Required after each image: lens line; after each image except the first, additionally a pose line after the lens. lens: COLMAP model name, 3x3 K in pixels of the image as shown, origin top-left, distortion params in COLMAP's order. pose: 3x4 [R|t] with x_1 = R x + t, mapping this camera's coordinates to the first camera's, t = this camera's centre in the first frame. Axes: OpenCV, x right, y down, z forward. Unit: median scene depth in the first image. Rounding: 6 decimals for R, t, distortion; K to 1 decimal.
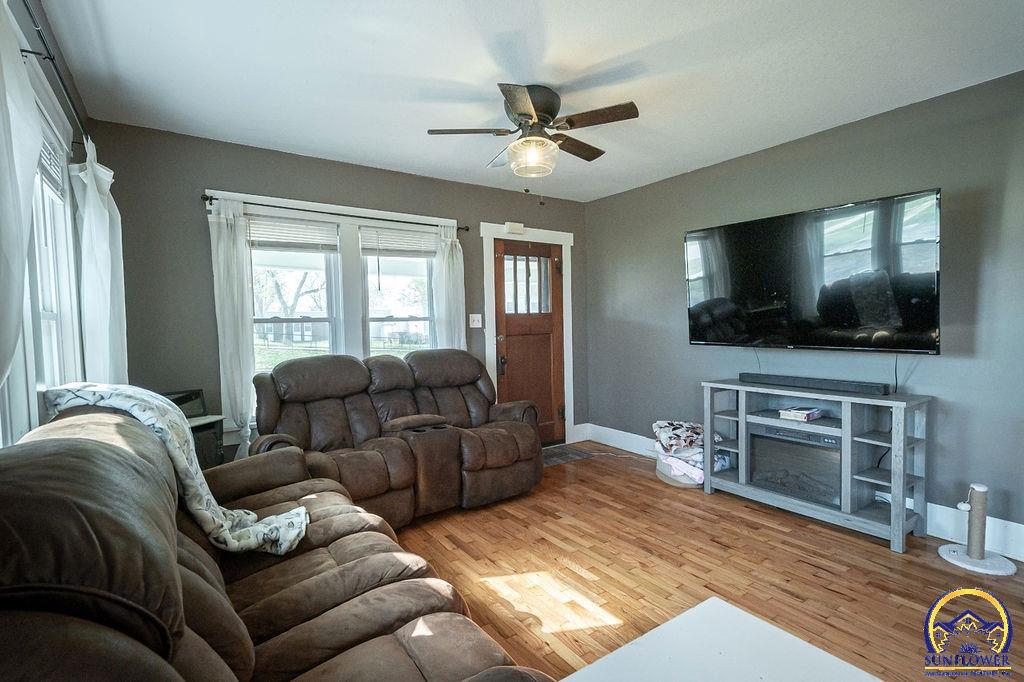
lens RADIAL K [[484.8, 0, 510.4], [0, 484.8, 343.0], [0, 0, 1]] dist [0.018378, -0.000975]
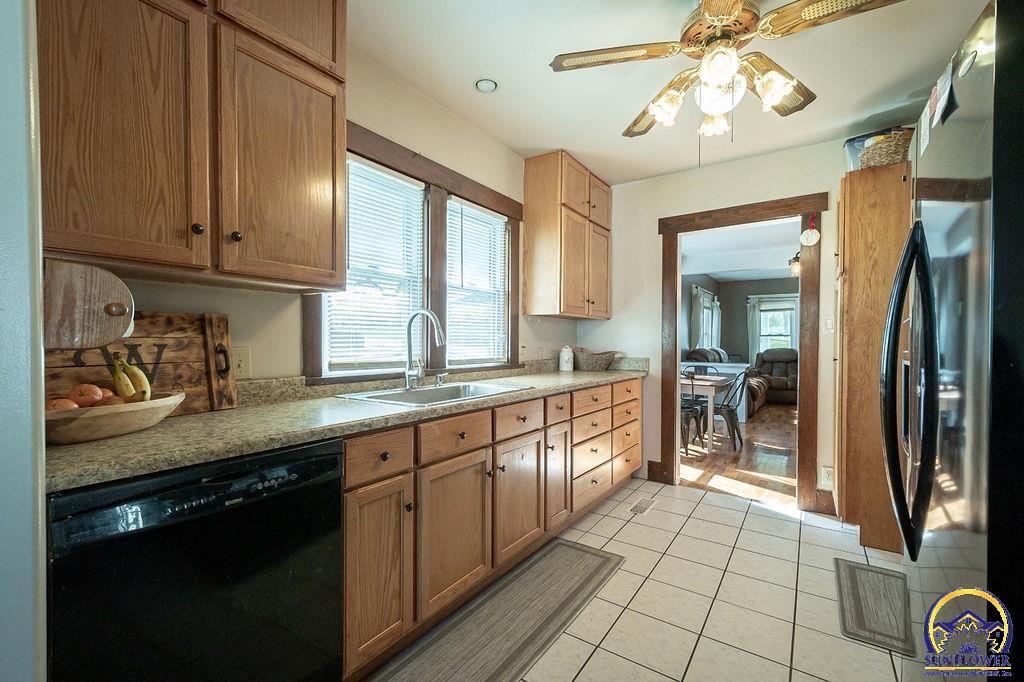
lens RADIAL K [[445.5, 0, 510.0], [0, 445.5, 342.9], [0, 0, 1]] dist [0.016822, 0.000226]
pose [[0.359982, 0.026248, -0.932590, 1.336772], [-0.054100, 0.998509, 0.007220, 0.057696], [0.931389, 0.047854, 0.360866, -1.291966]]
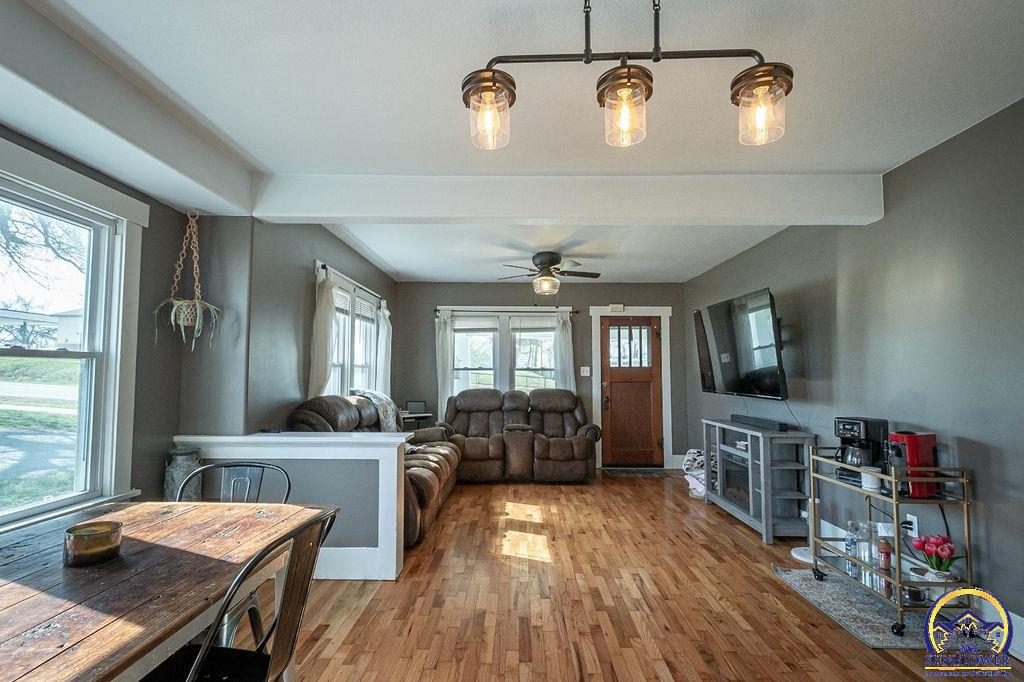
lens RADIAL K [[484.8, 0, 509.9], [0, 484.8, 341.9], [0, 0, 1]] dist [0.018378, -0.000975]
pose [[0.814304, -0.017179, -0.580184, 0.686307], [-0.045129, 0.994662, -0.092791, 0.014406], [0.578682, 0.101744, 0.809182, -0.399728]]
